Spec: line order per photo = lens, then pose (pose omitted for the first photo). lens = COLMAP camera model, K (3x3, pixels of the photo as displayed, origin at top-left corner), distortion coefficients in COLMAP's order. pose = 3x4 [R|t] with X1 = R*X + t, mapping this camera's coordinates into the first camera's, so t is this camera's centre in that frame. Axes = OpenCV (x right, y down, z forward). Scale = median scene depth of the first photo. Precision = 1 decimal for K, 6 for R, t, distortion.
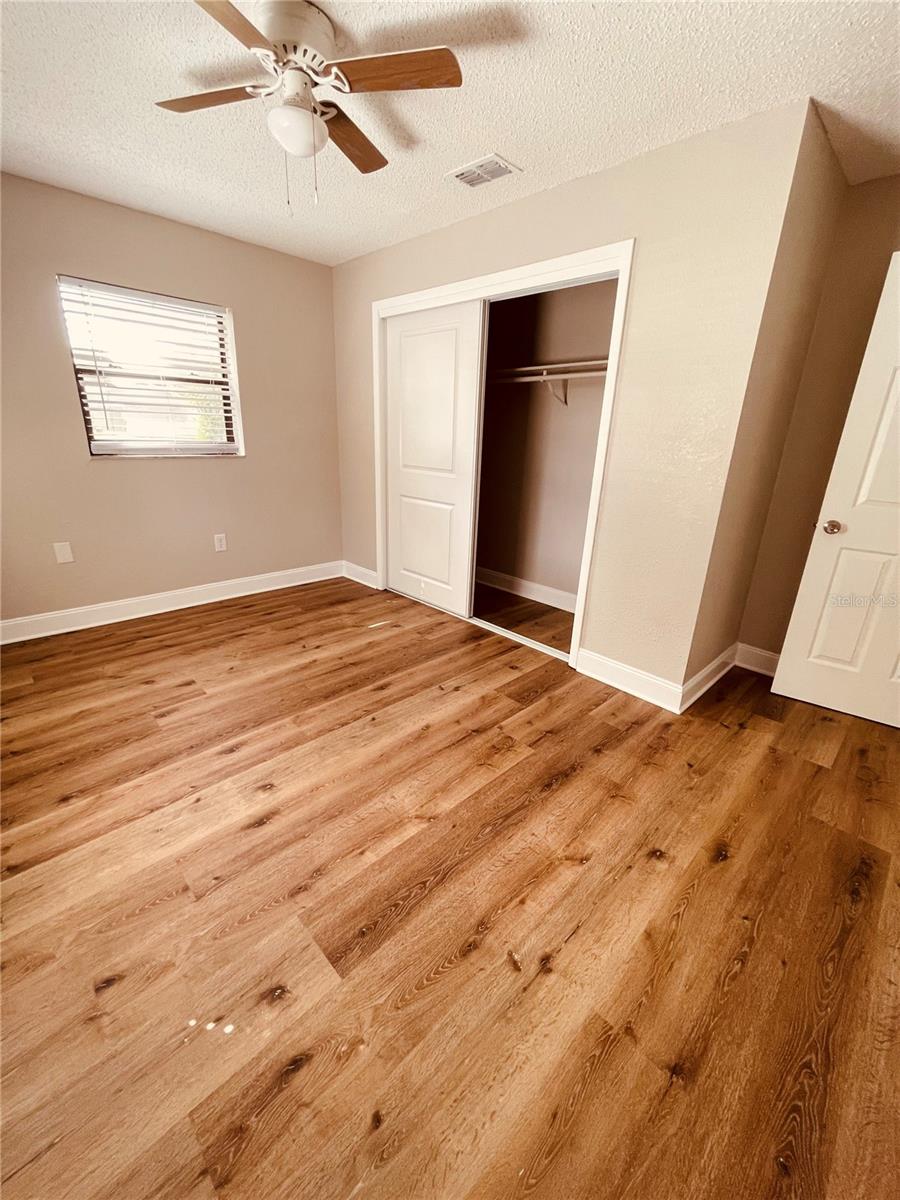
lens RADIAL K [[488.8, 0, 454.6], [0, 488.8, 595.2], [0, 0, 1]] dist [-0.001608, 0.000824]
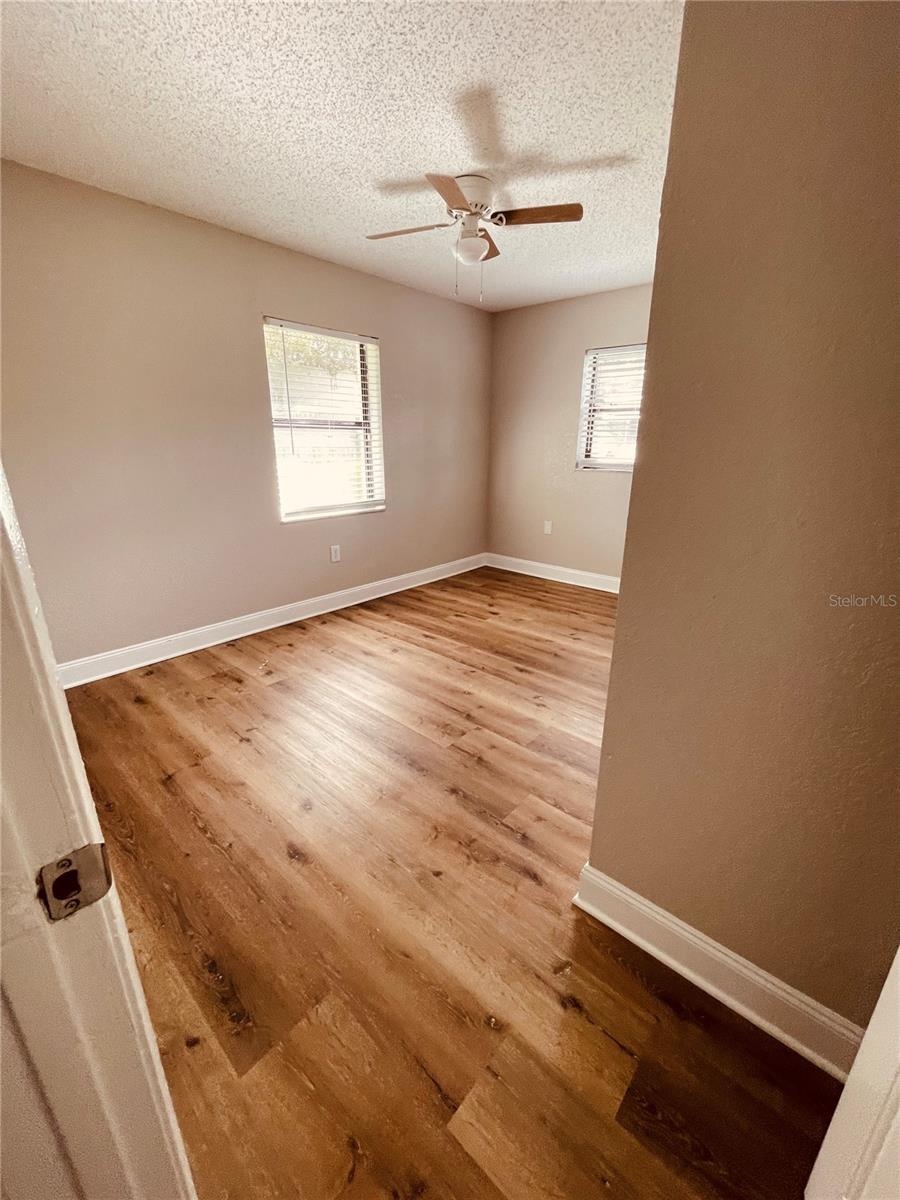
lens RADIAL K [[488.8, 0, 454.6], [0, 488.8, 595.2], [0, 0, 1]] dist [-0.001608, 0.000824]
pose [[0.070980, 0.266477, -0.961224, 1.073831], [-0.328050, 0.916285, 0.229794, -0.216036], [0.941990, 0.299019, 0.152456, 0.777091]]
